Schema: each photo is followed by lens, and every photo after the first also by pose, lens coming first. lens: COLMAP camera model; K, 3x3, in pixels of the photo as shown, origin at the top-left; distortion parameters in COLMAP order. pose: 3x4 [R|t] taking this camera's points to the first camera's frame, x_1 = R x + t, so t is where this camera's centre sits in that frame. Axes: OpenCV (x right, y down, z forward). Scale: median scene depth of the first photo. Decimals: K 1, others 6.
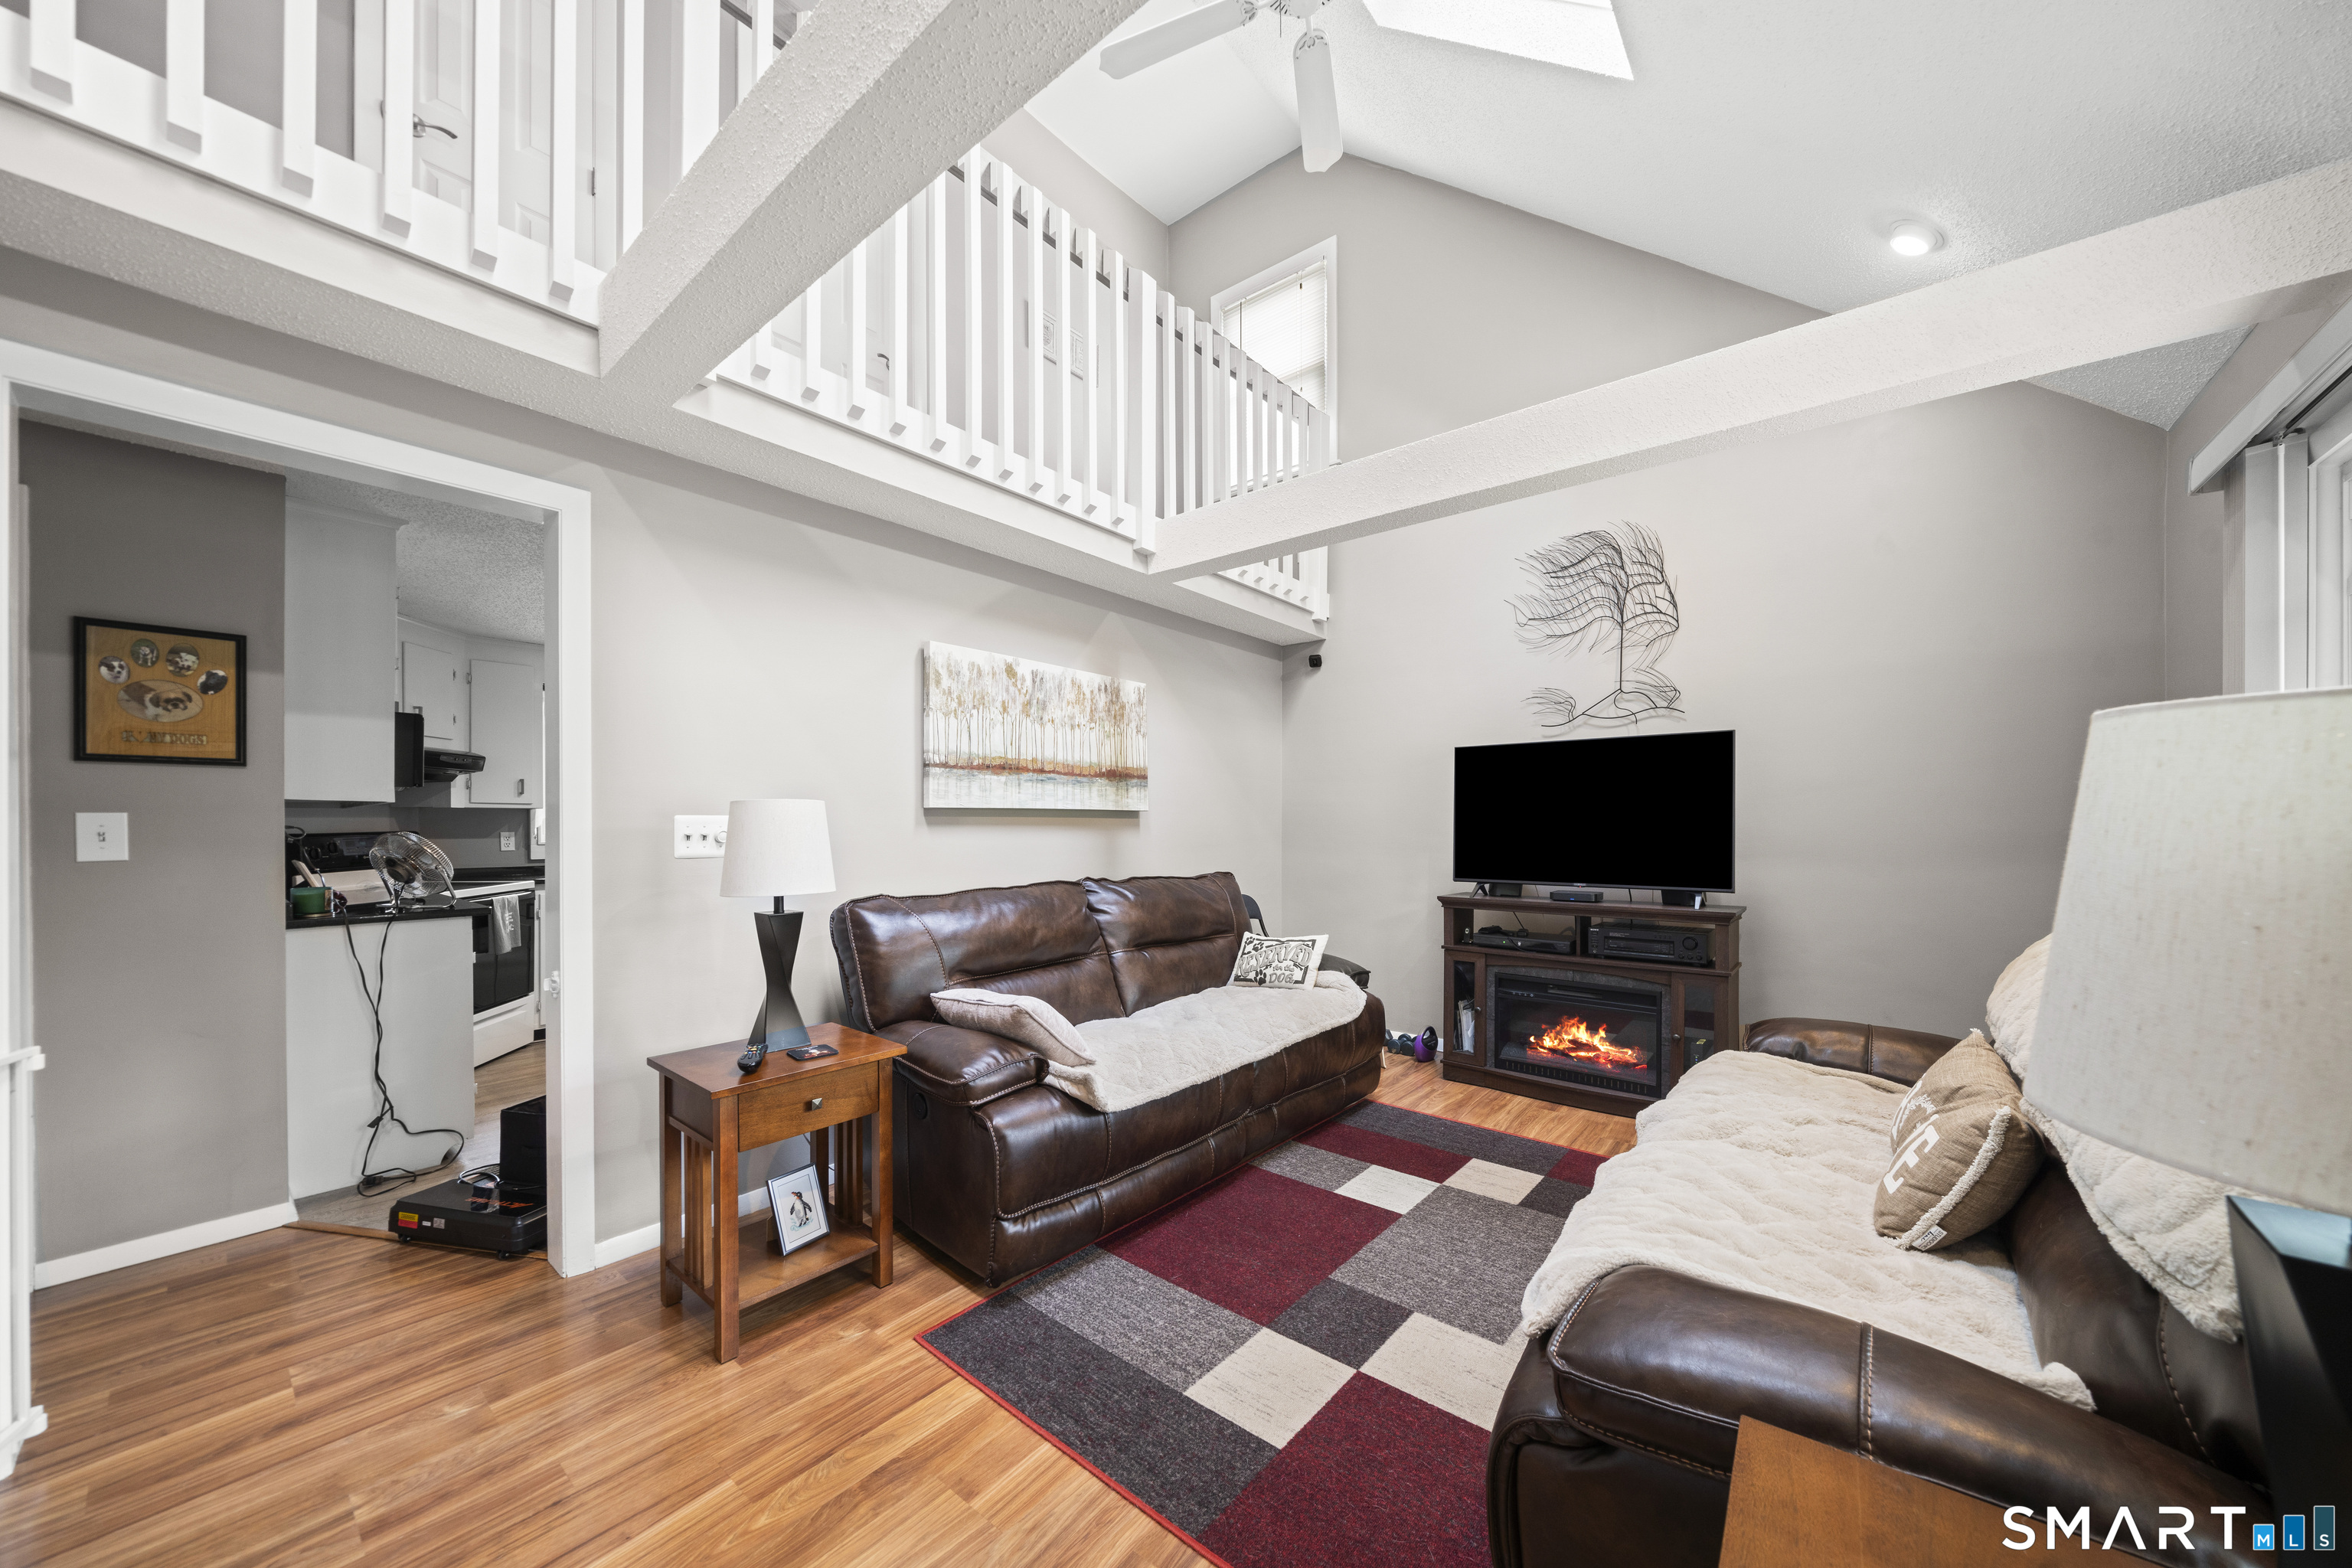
lens RADIAL K [[817.0, 0, 1195.5], [0, 817.0, 828.4], [0, 0, 1]] dist [-0.002559, -0.000365]
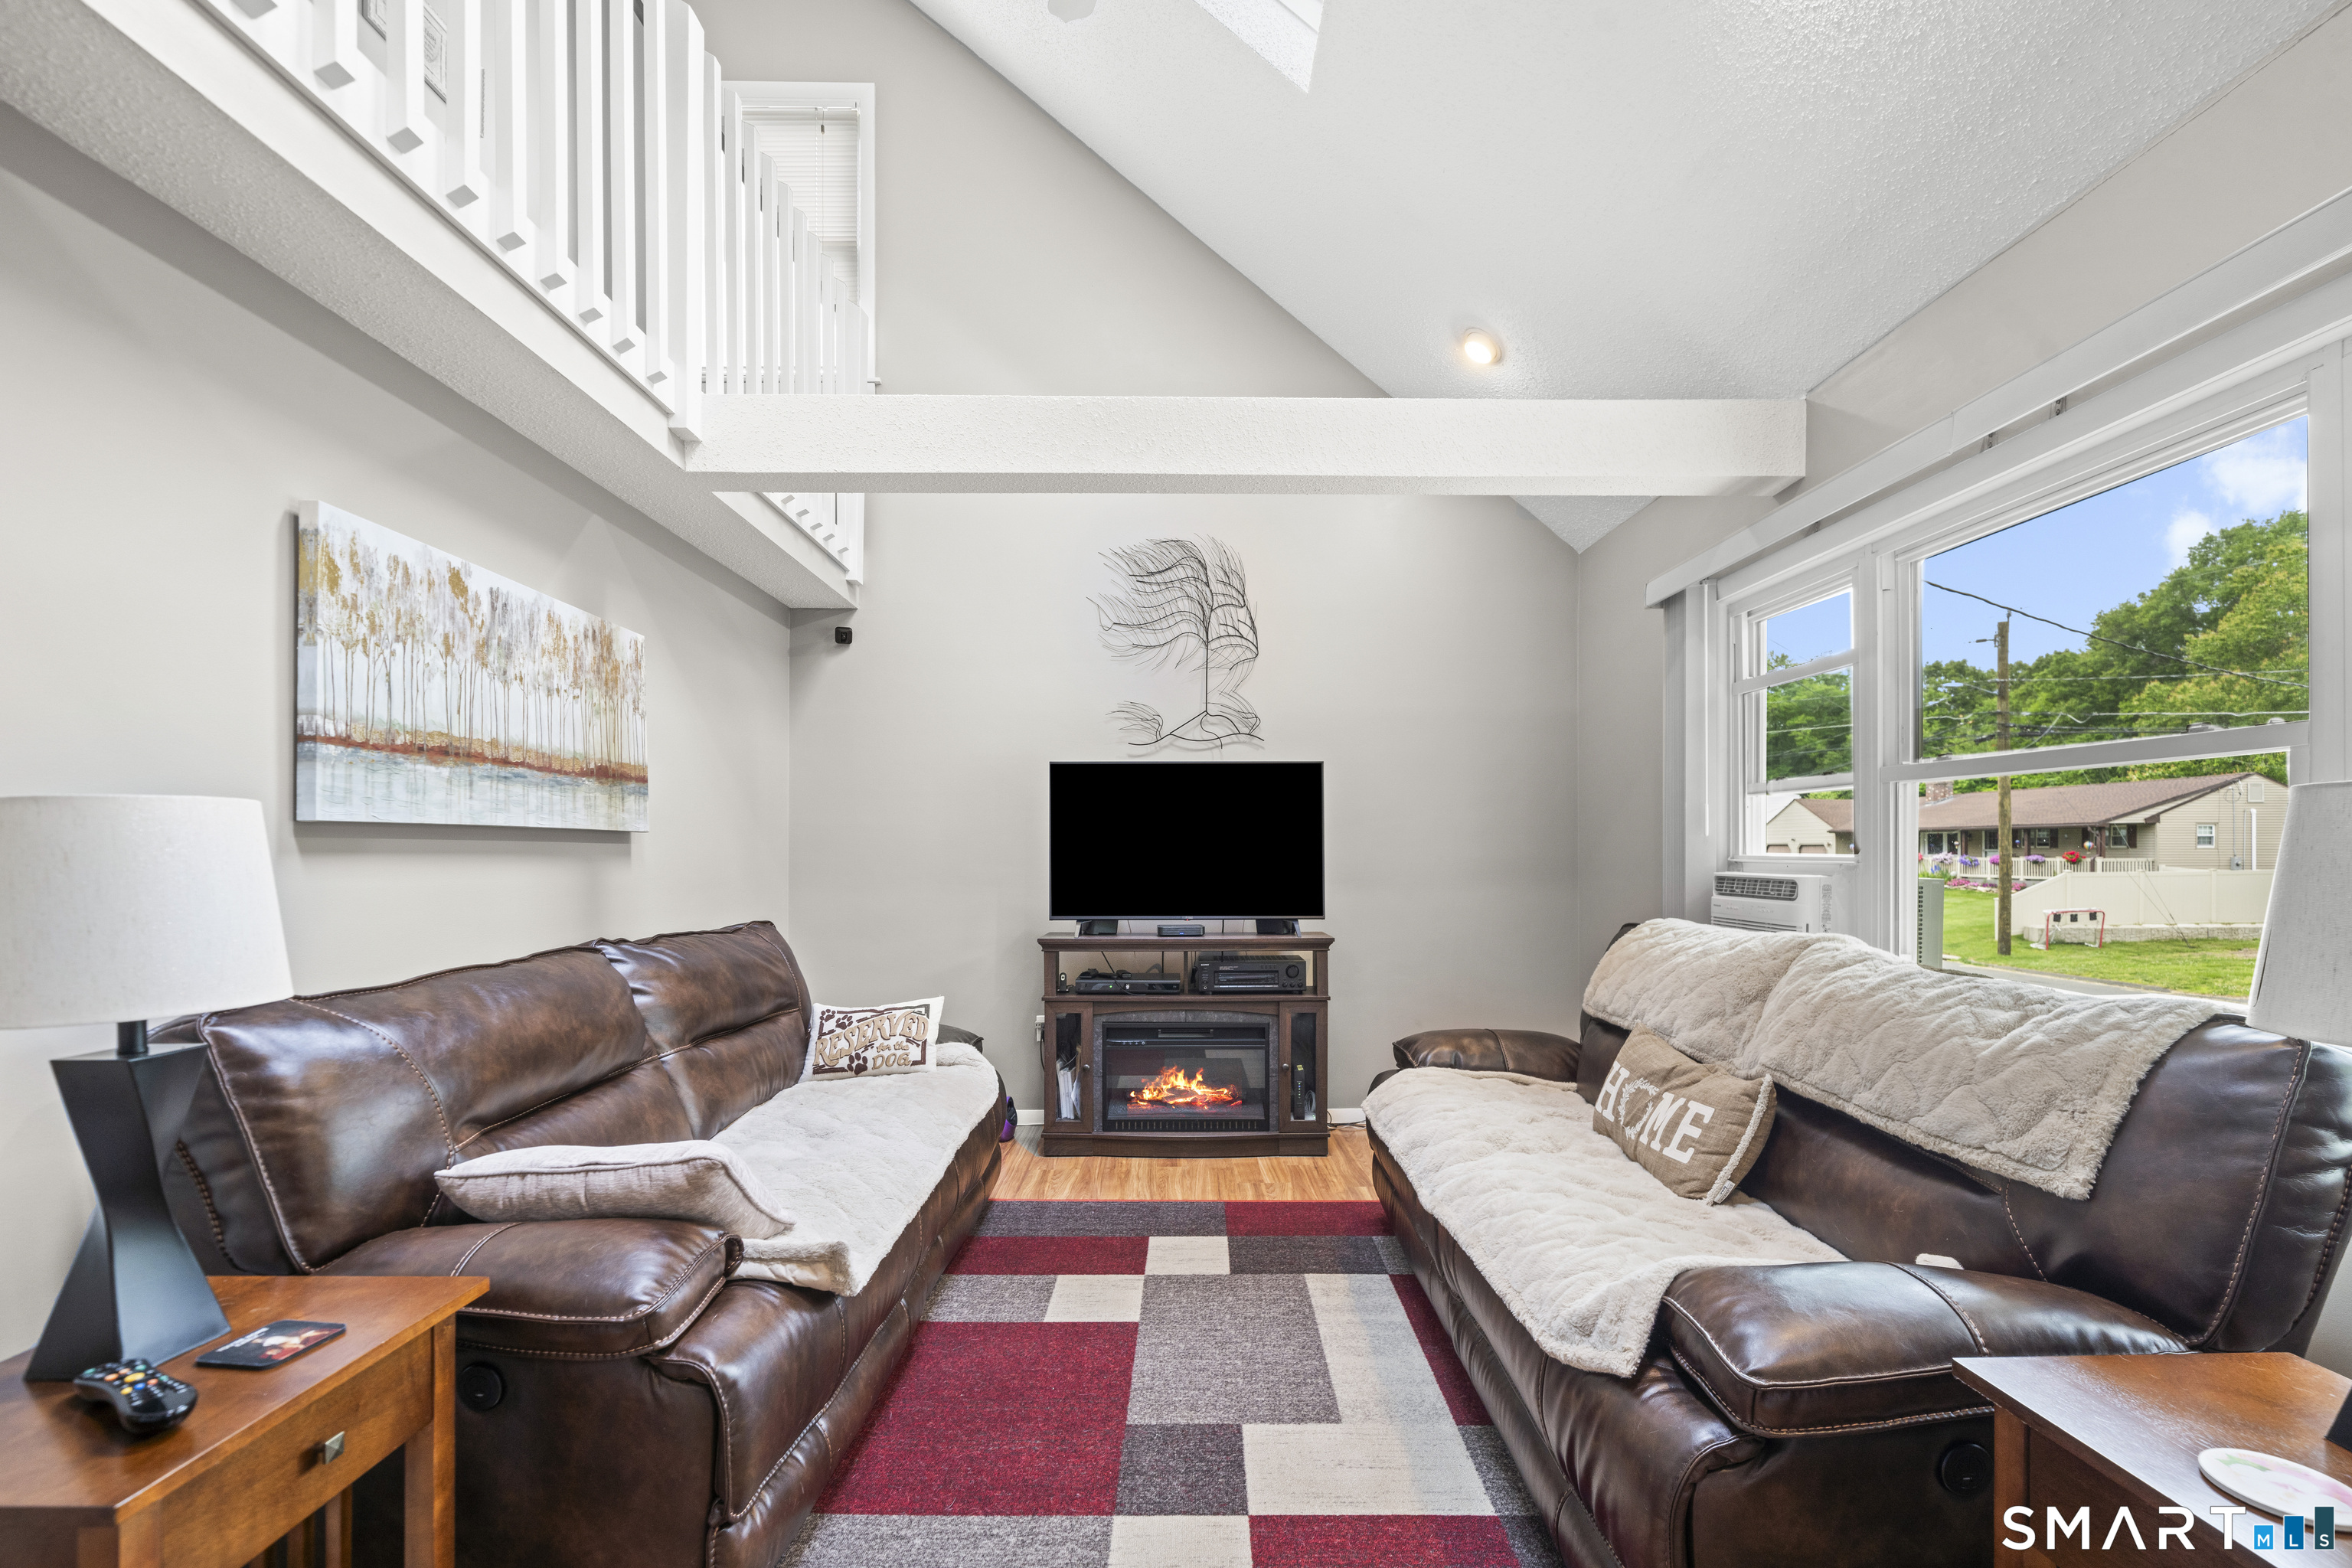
lens RADIAL K [[983.9, 0, 1182.8], [0, 983.9, 852.1], [0, 0, 1]] dist [0.001783, 0.000311]
pose [[0.773154, 0.000512, 0.634218, -0.265845], [0.002856, 0.999987, -0.004290, -0.001073], [-0.634212, 0.005128, 0.773142, 0.148199]]
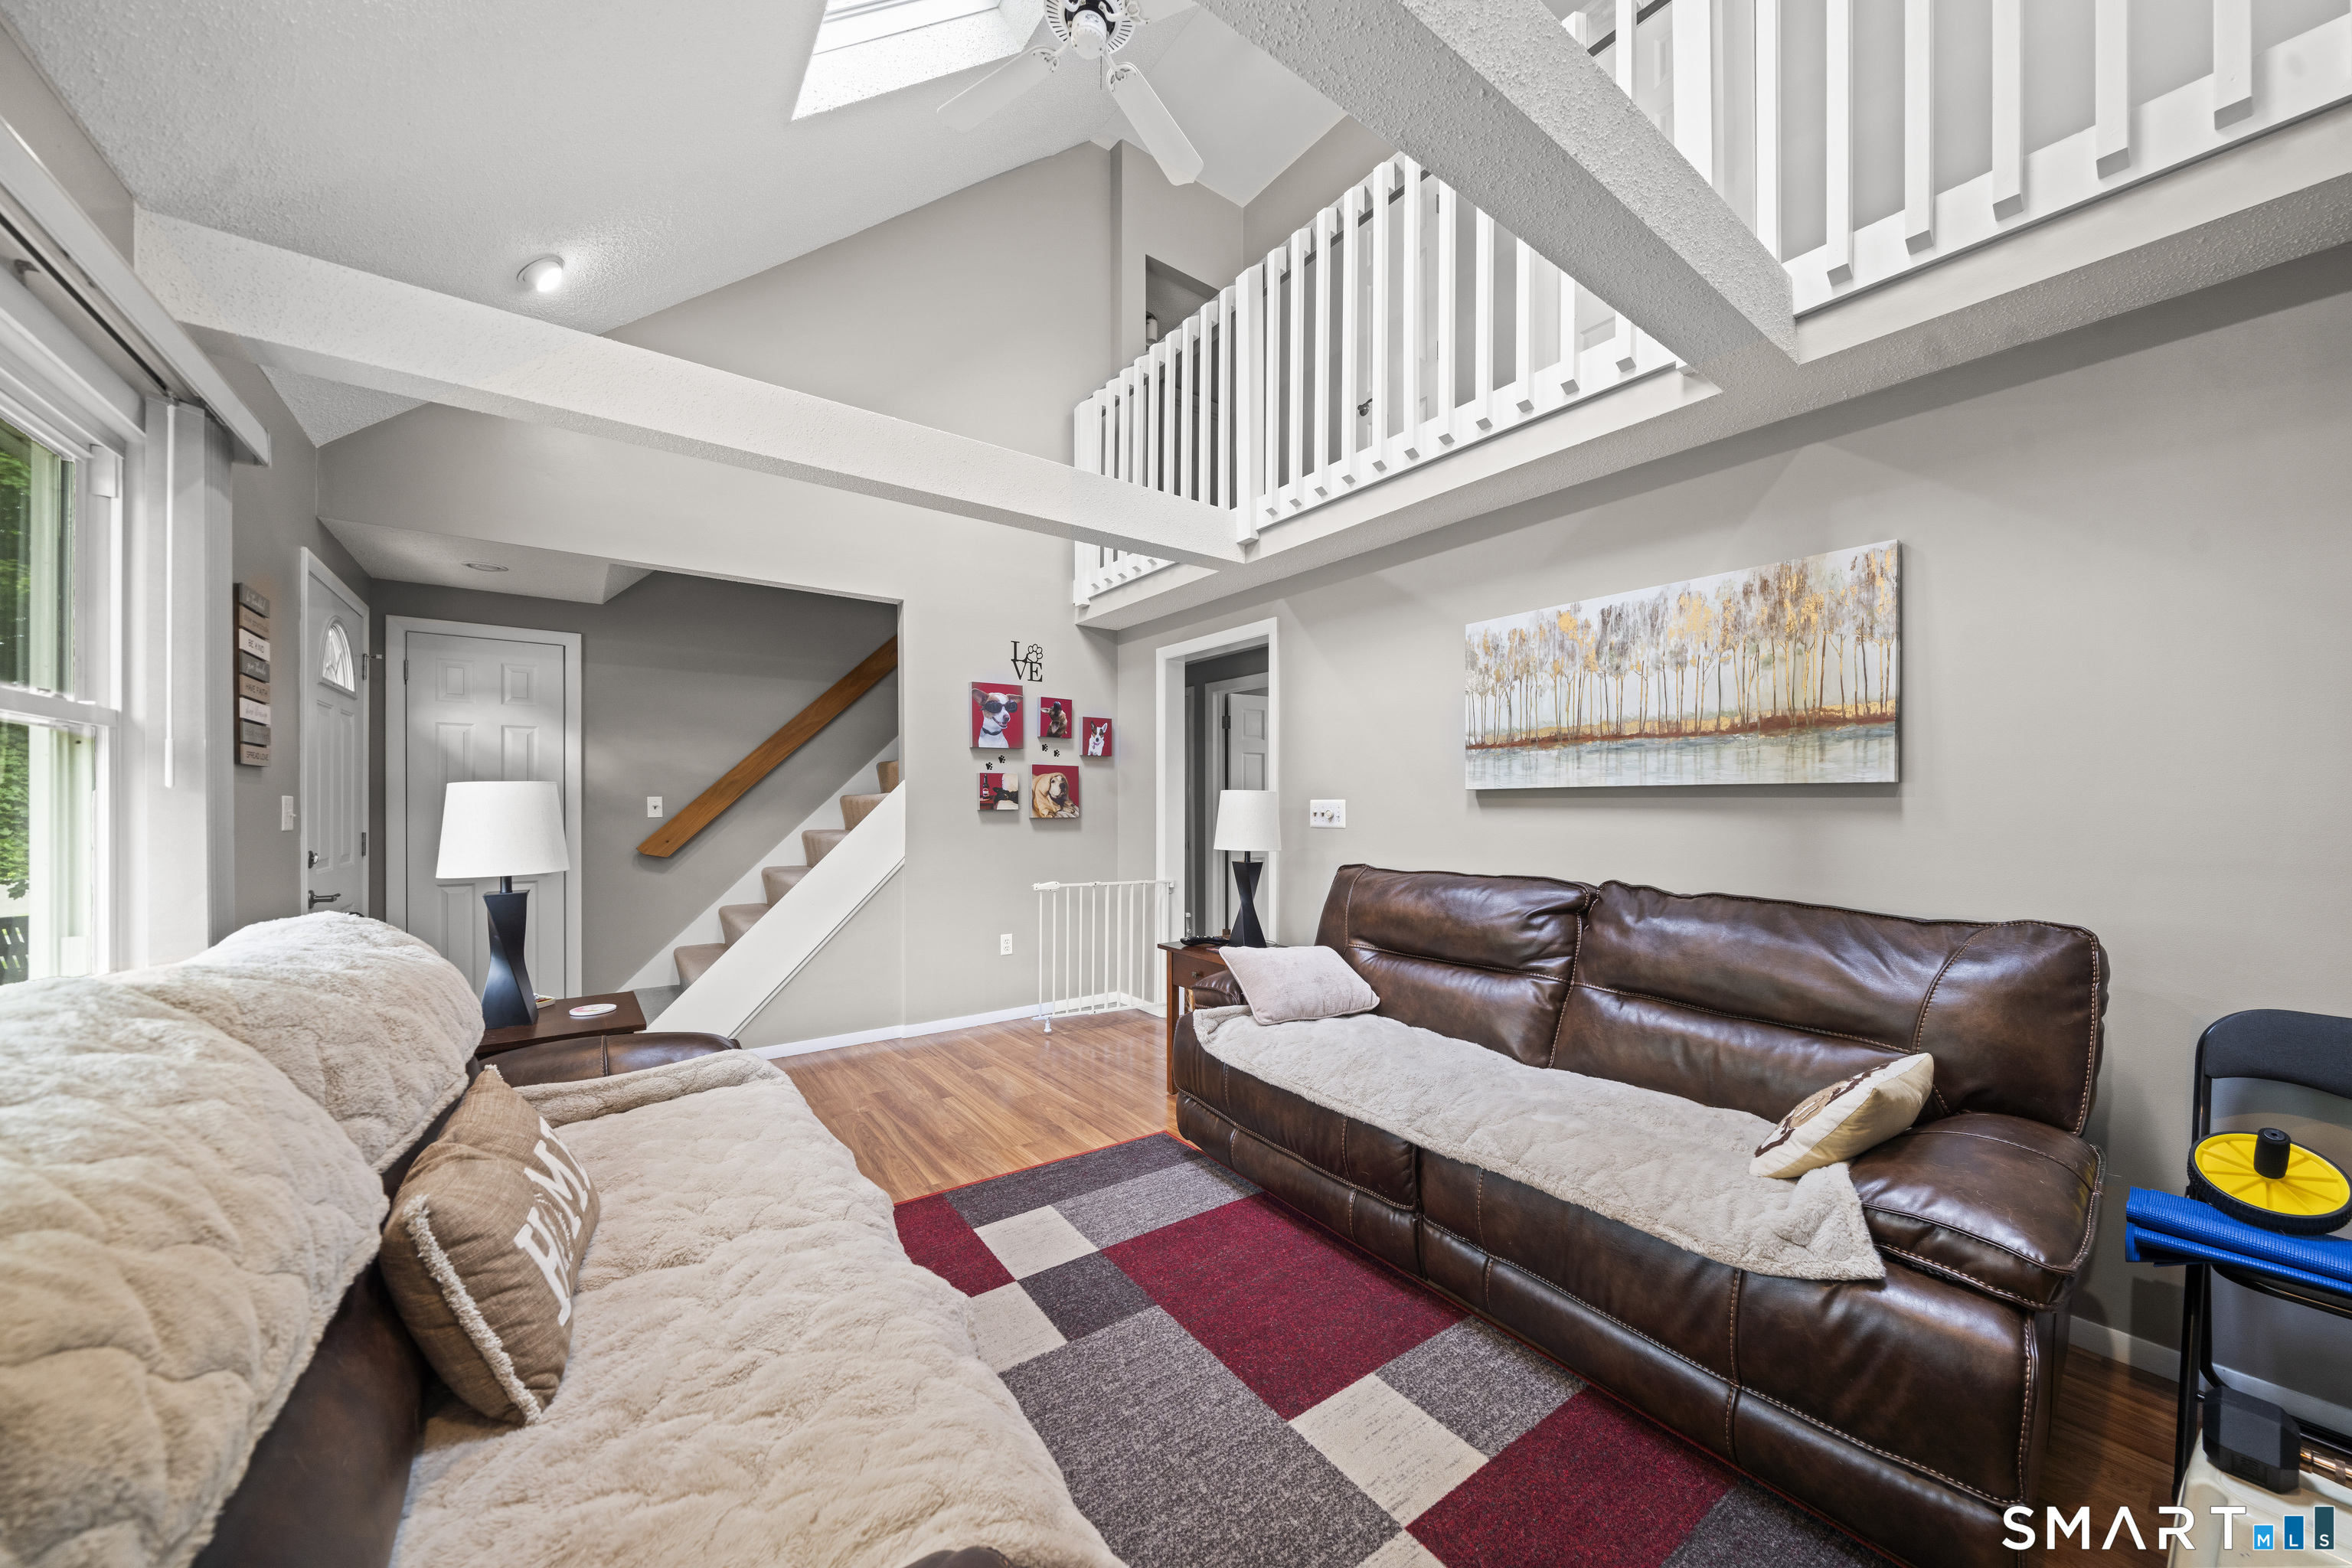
lens RADIAL K [[817.0, 0, 1148.4], [0, 817.0, 814.8], [0, 0, 1]] dist [-0.002559, -0.000365]
pose [[-0.282907, 0.000313, -0.959147, 0.675552], [-0.018227, 0.999818, 0.005703, 0.006043], [0.958974, 0.019096, -0.282850, 0.815169]]
